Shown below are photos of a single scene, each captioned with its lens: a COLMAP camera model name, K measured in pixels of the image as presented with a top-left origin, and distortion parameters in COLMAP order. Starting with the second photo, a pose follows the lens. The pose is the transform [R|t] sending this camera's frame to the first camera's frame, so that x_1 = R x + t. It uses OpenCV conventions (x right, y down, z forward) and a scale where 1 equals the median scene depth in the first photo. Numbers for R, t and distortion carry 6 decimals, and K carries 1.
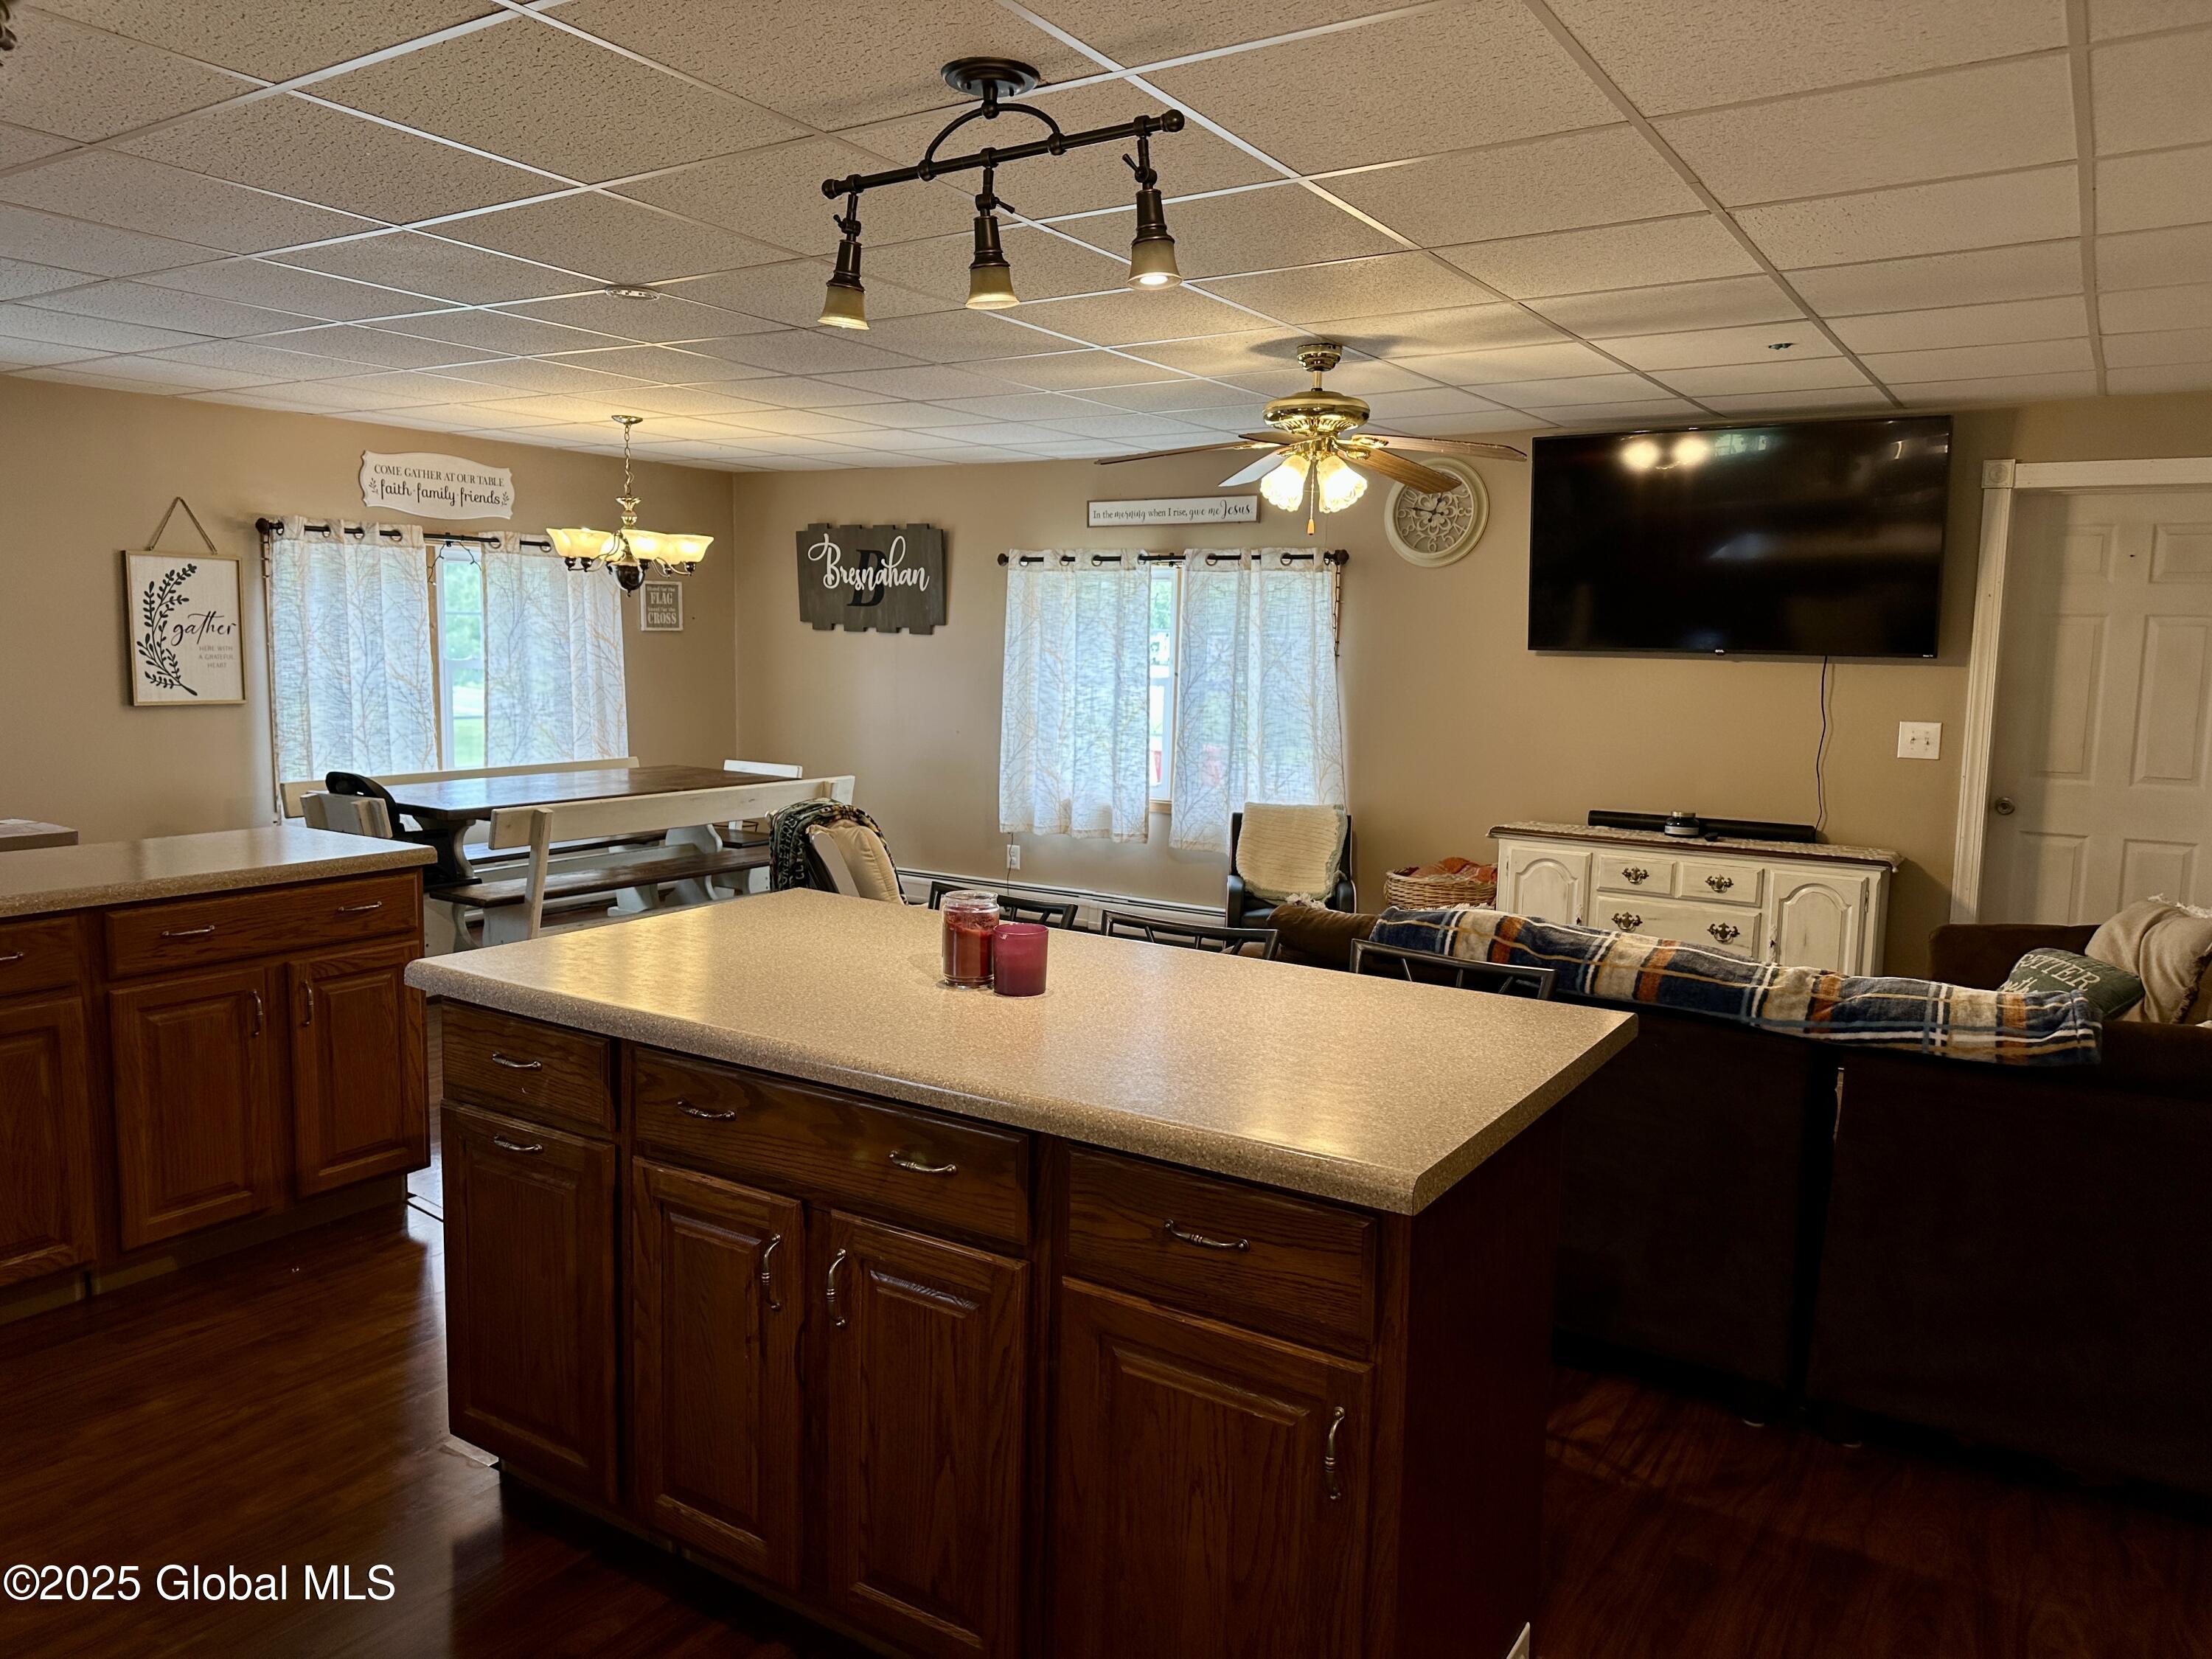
lens RADIAL K [[1556.6, 0, 1084.1], [0, 1556.6, 825.5], [0, 0, 1]] dist [0.036143, -0.044958]
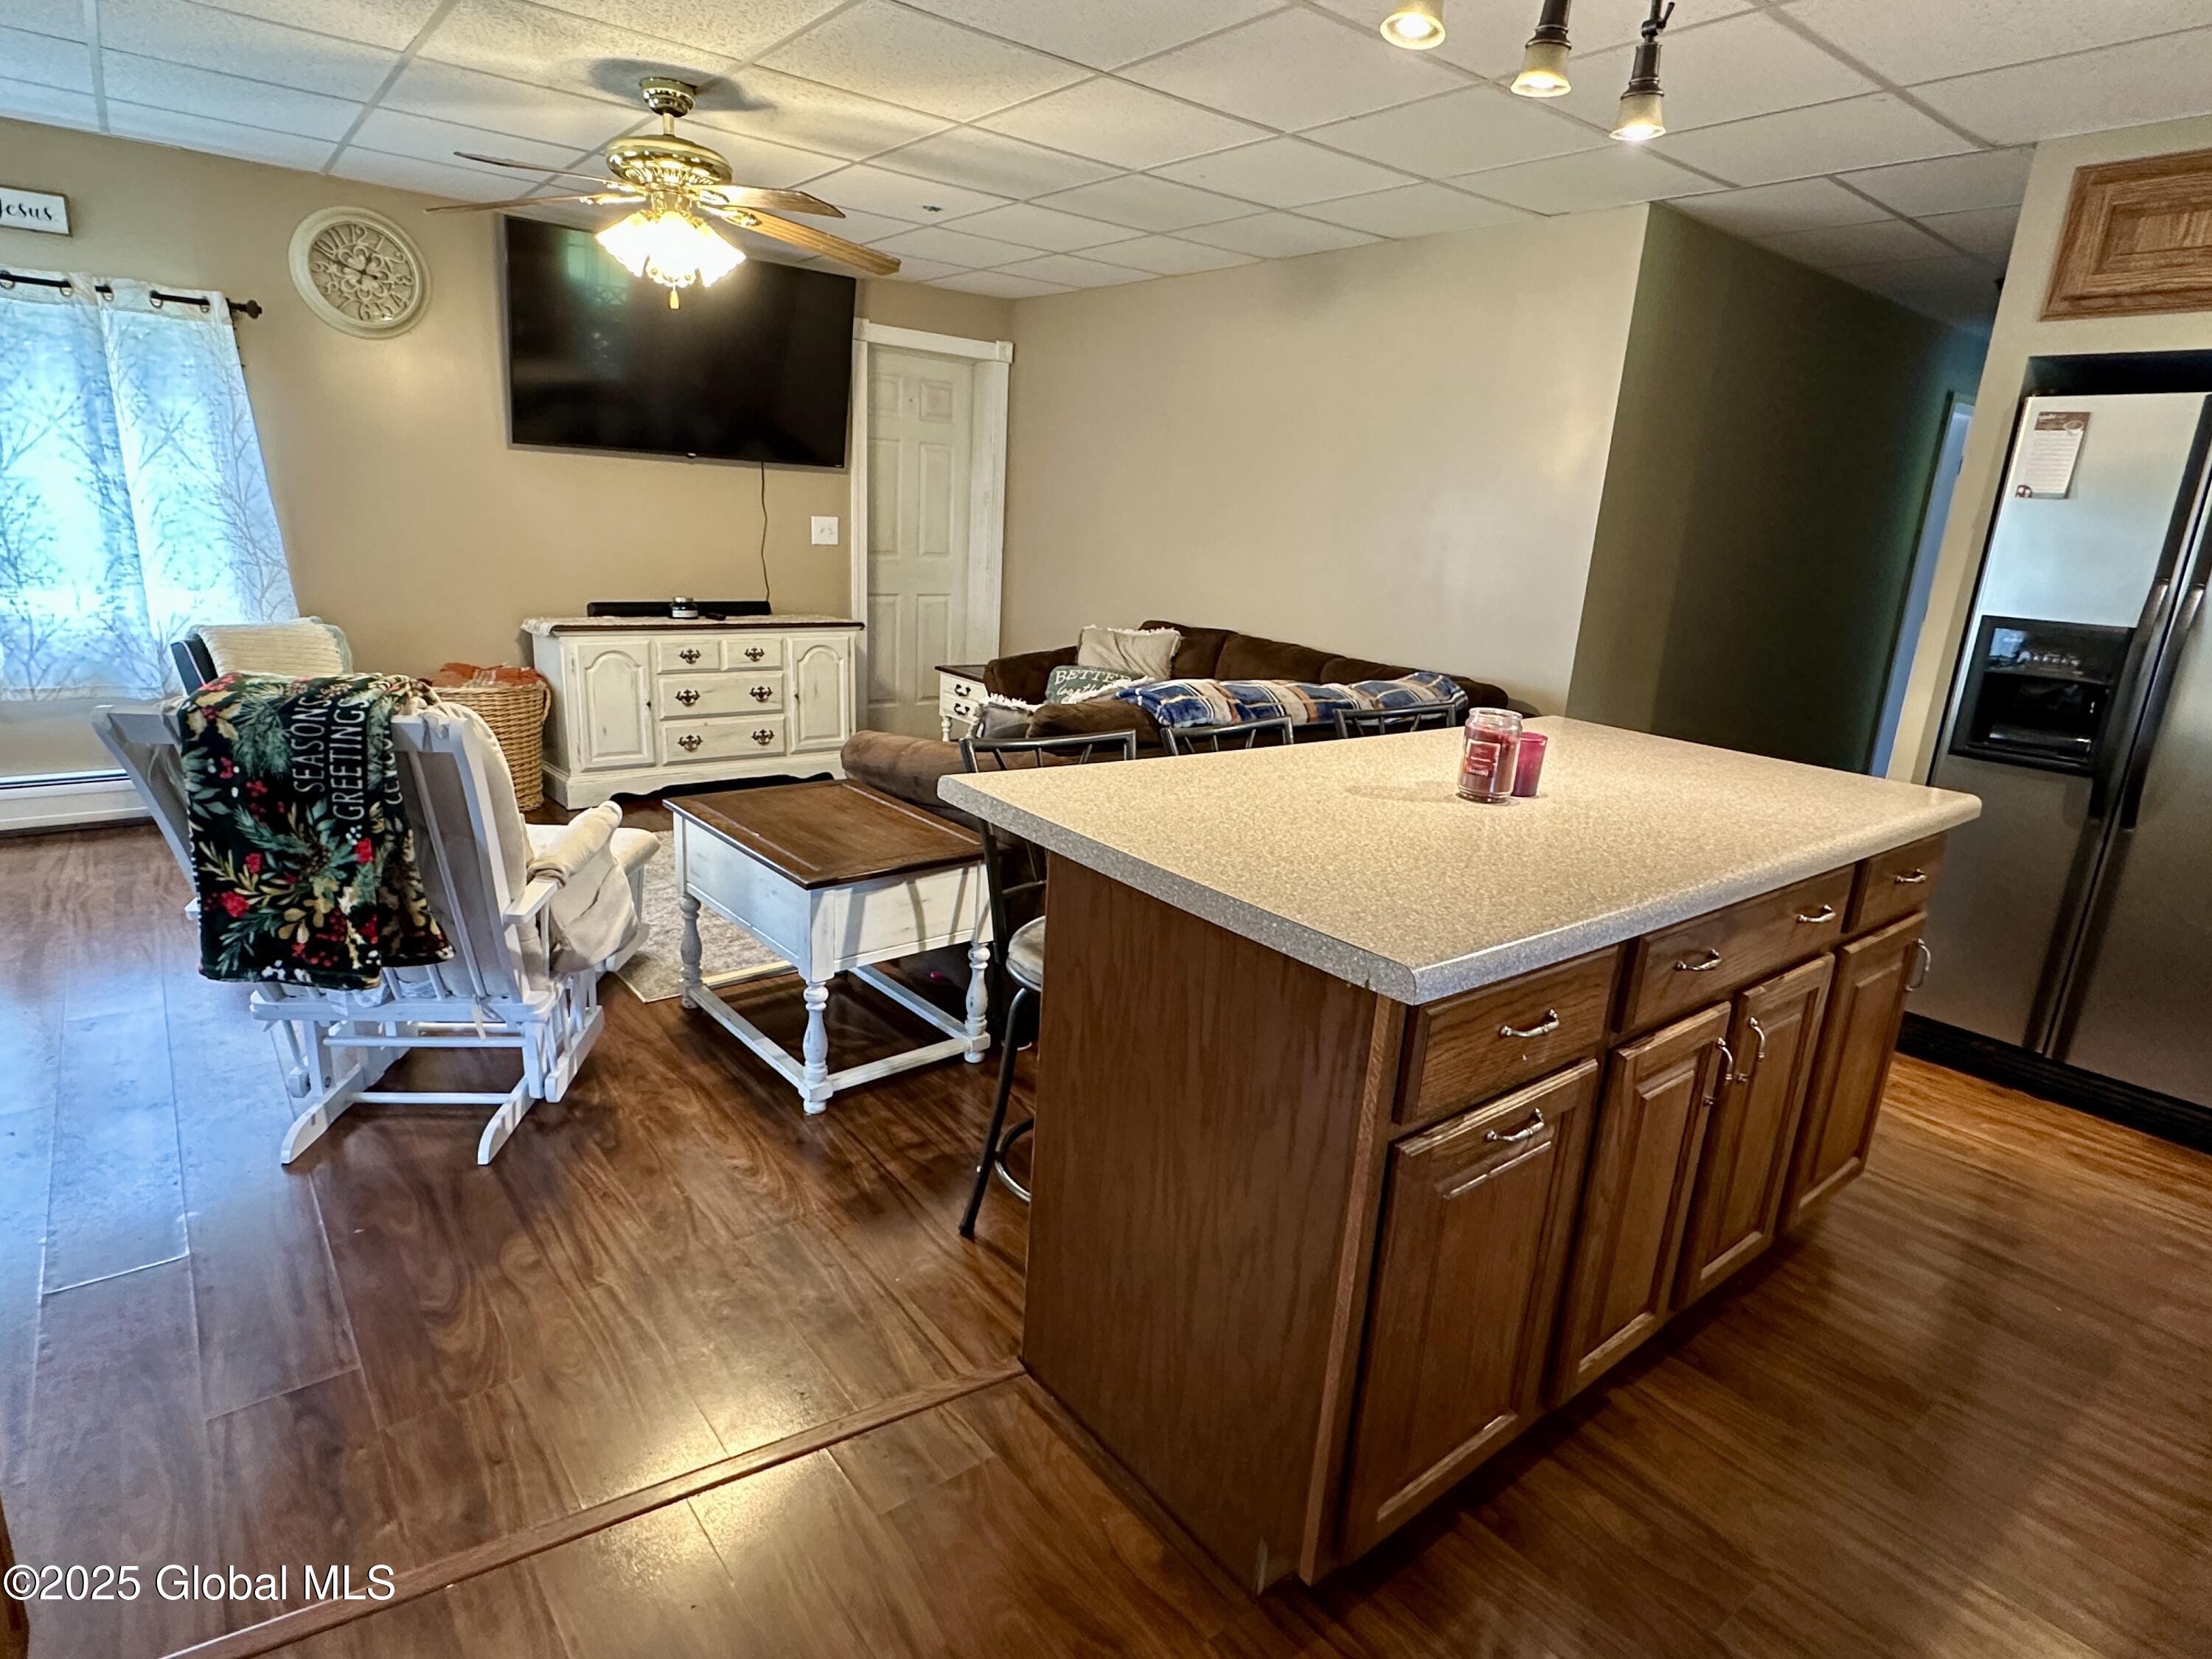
lens RADIAL K [[1185.3, 0, 1106.0], [0, 1185.3, 829.5], [0, 0, 1]] dist [0.001437, 0.001378]
pose [[0.315762, -0.249413, 0.915471, -0.381807], [0.061146, 0.968177, 0.242682, -0.037606], [-0.946866, -0.020652, 0.320964, 0.433284]]
